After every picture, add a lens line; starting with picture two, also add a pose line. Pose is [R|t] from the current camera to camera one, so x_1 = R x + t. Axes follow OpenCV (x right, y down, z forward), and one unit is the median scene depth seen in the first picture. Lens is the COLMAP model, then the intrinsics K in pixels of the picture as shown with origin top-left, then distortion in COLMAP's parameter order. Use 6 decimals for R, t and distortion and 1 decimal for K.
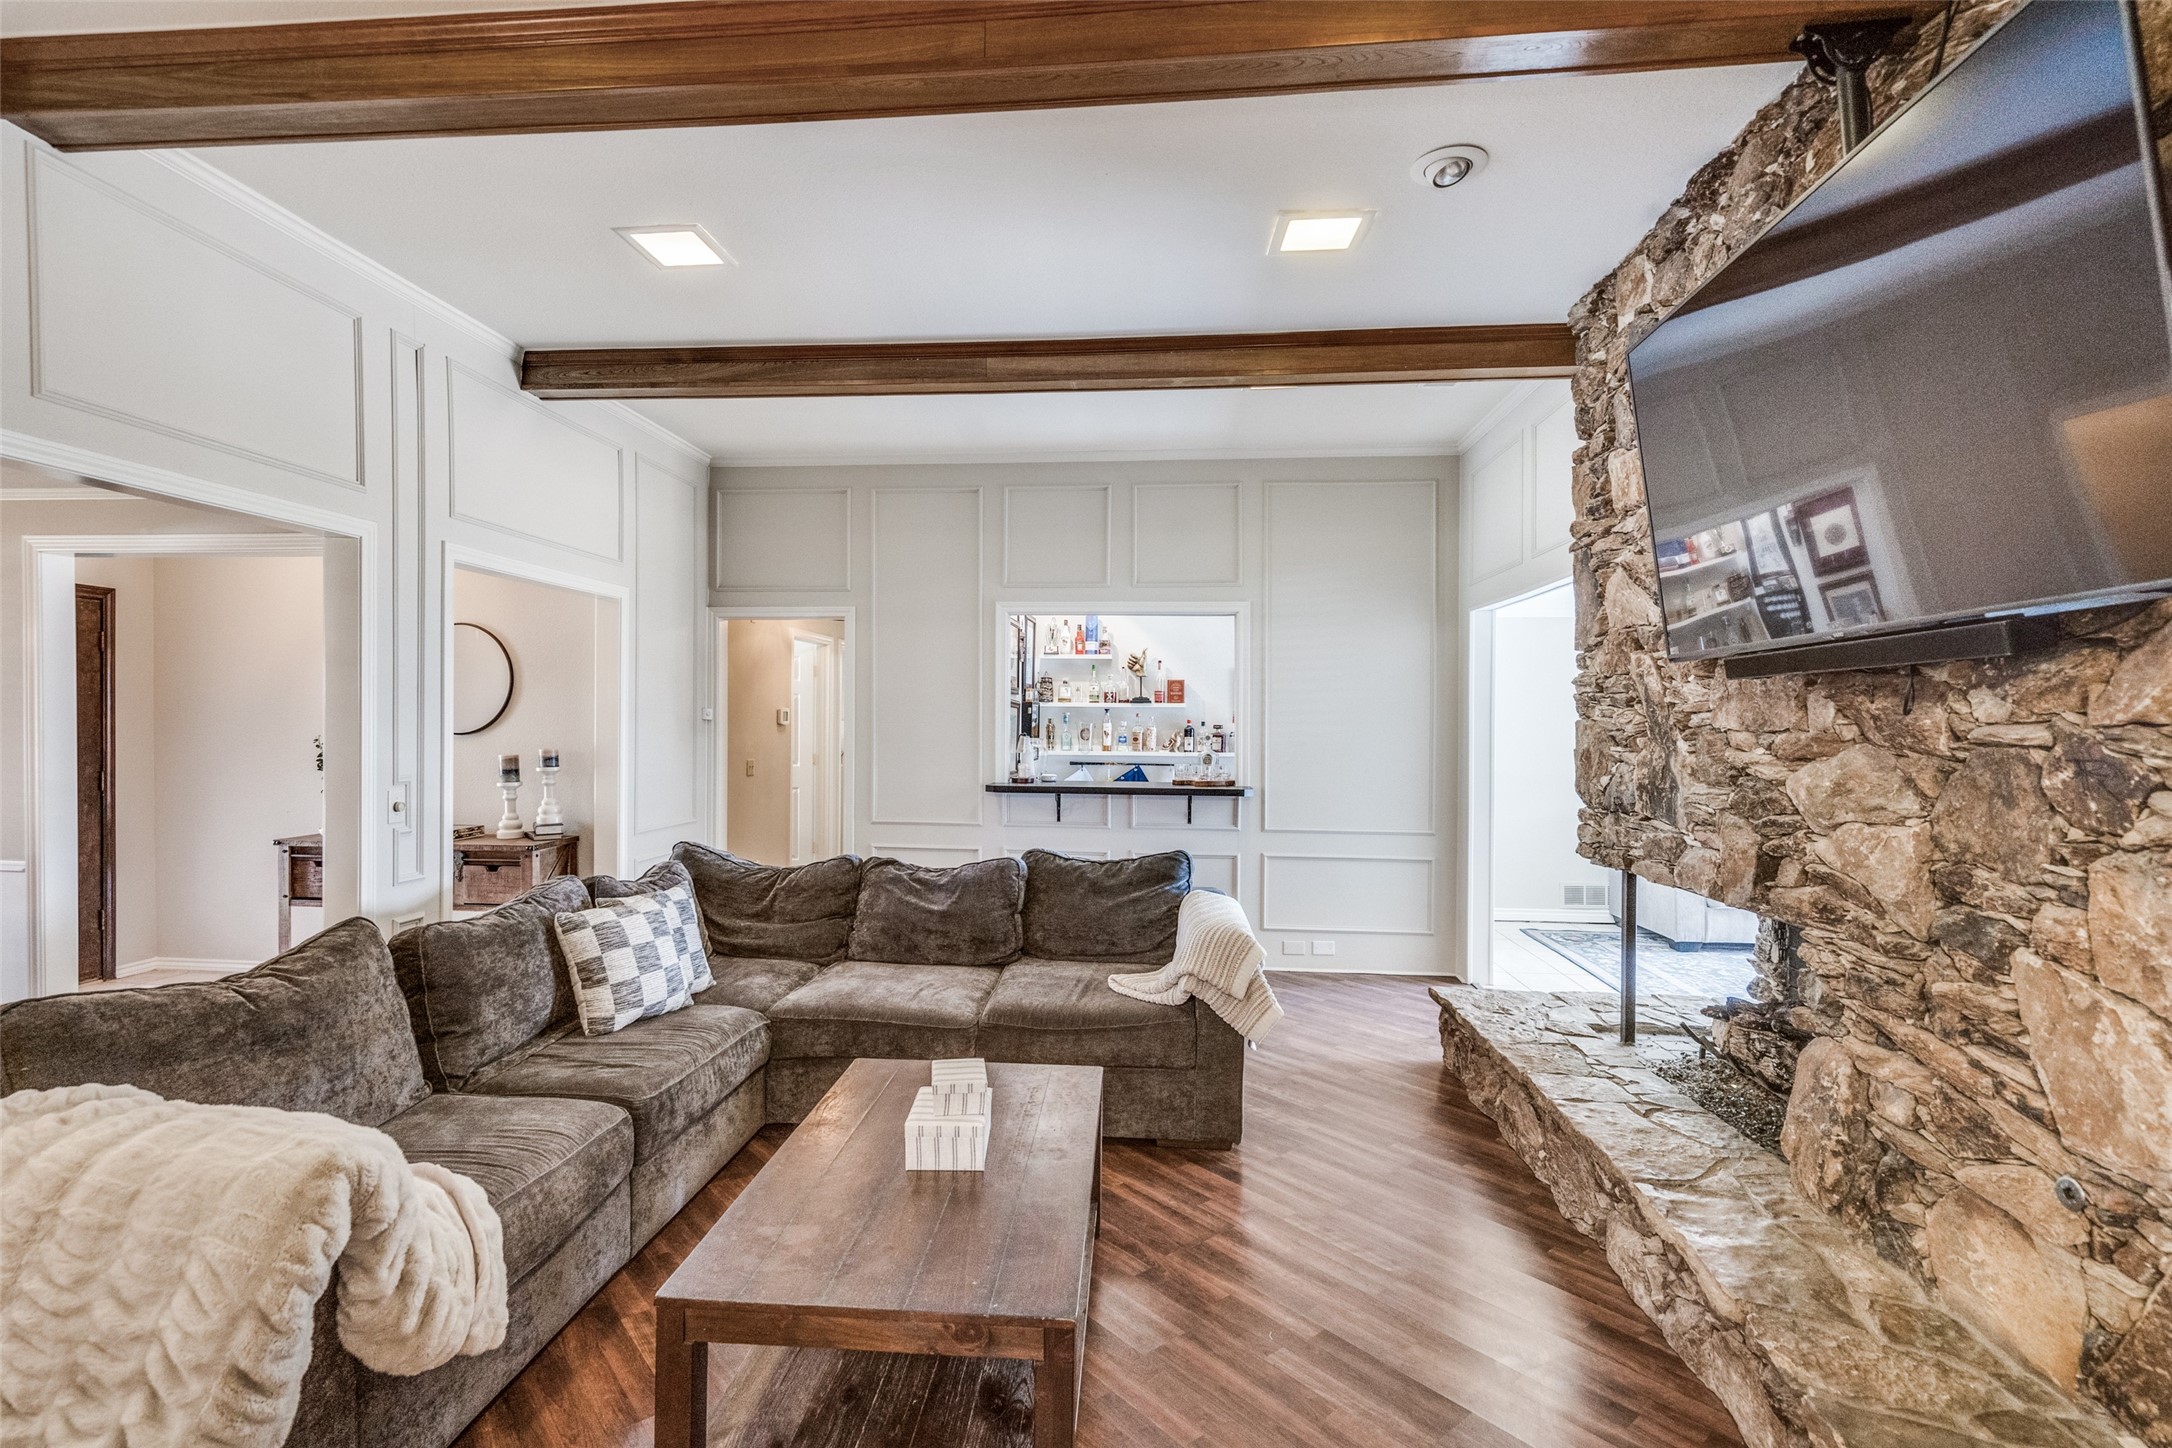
lens RADIAL K [[1017.6, 0, 1063.7], [0, 1017.6, 730.0], [0, 0, 1]] dist [0.002781, 0.000808]
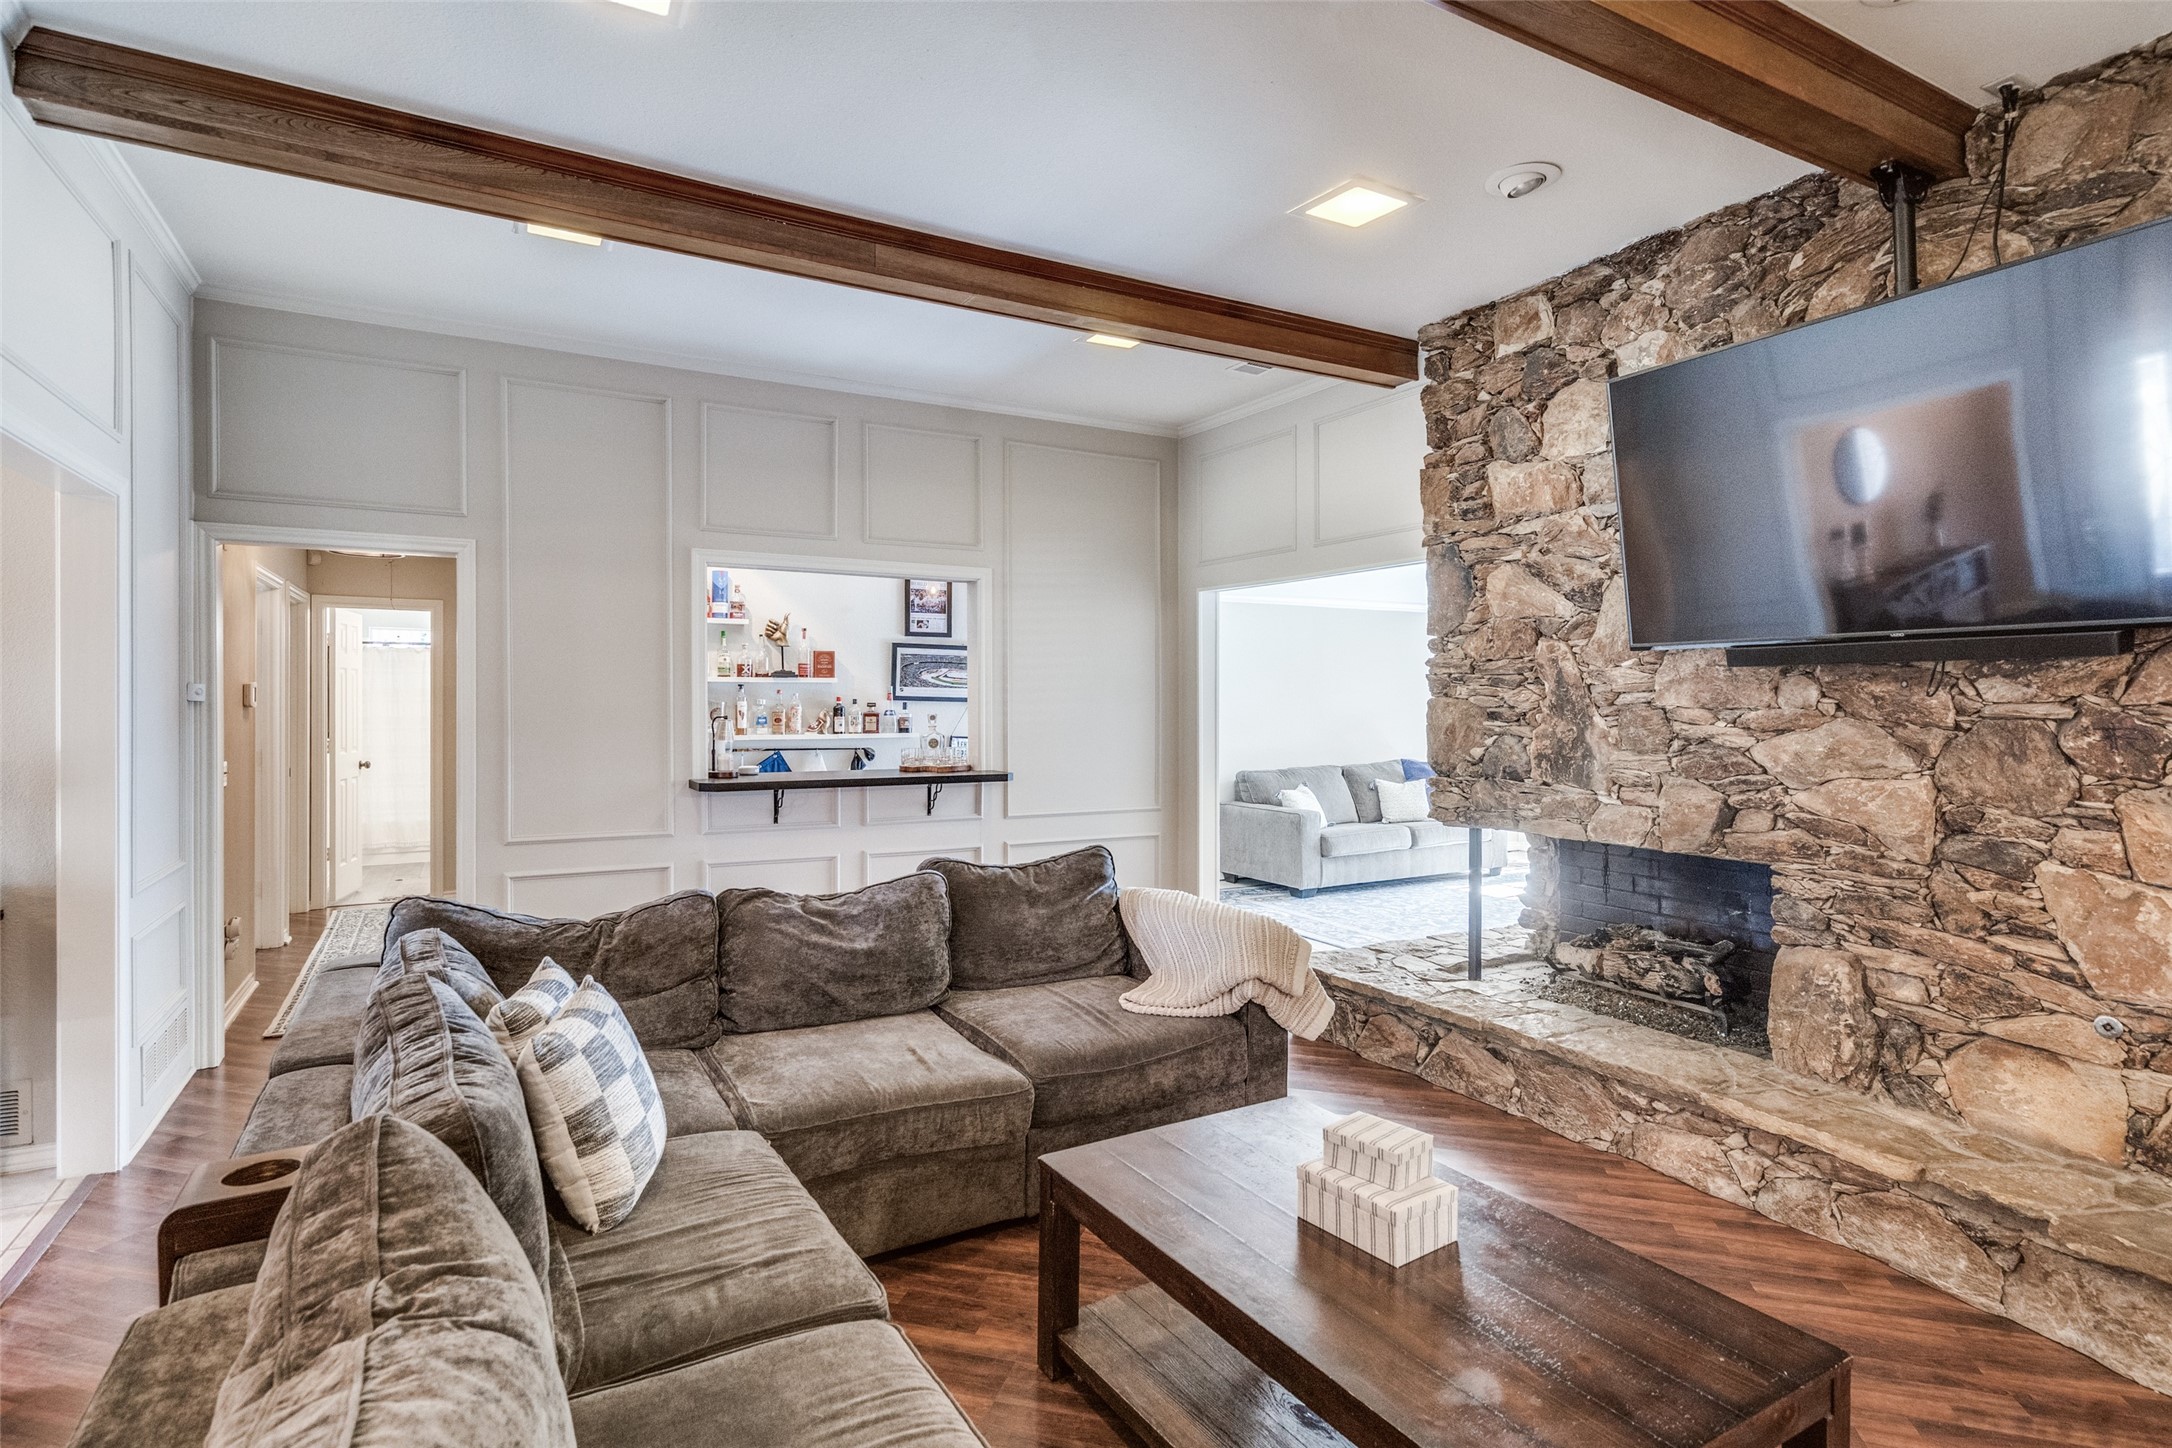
lens RADIAL K [[1073.0, 0, 1072.6], [0, 1073.0, 704.5], [0, 0, 1]] dist [0.001360, 0.000921]
pose [[0.822303, -0.008667, 0.568984, -0.558609], [0.008418, 0.999960, 0.003066, -0.011108], [-0.568988, 0.002269, 0.822343, 0.297471]]
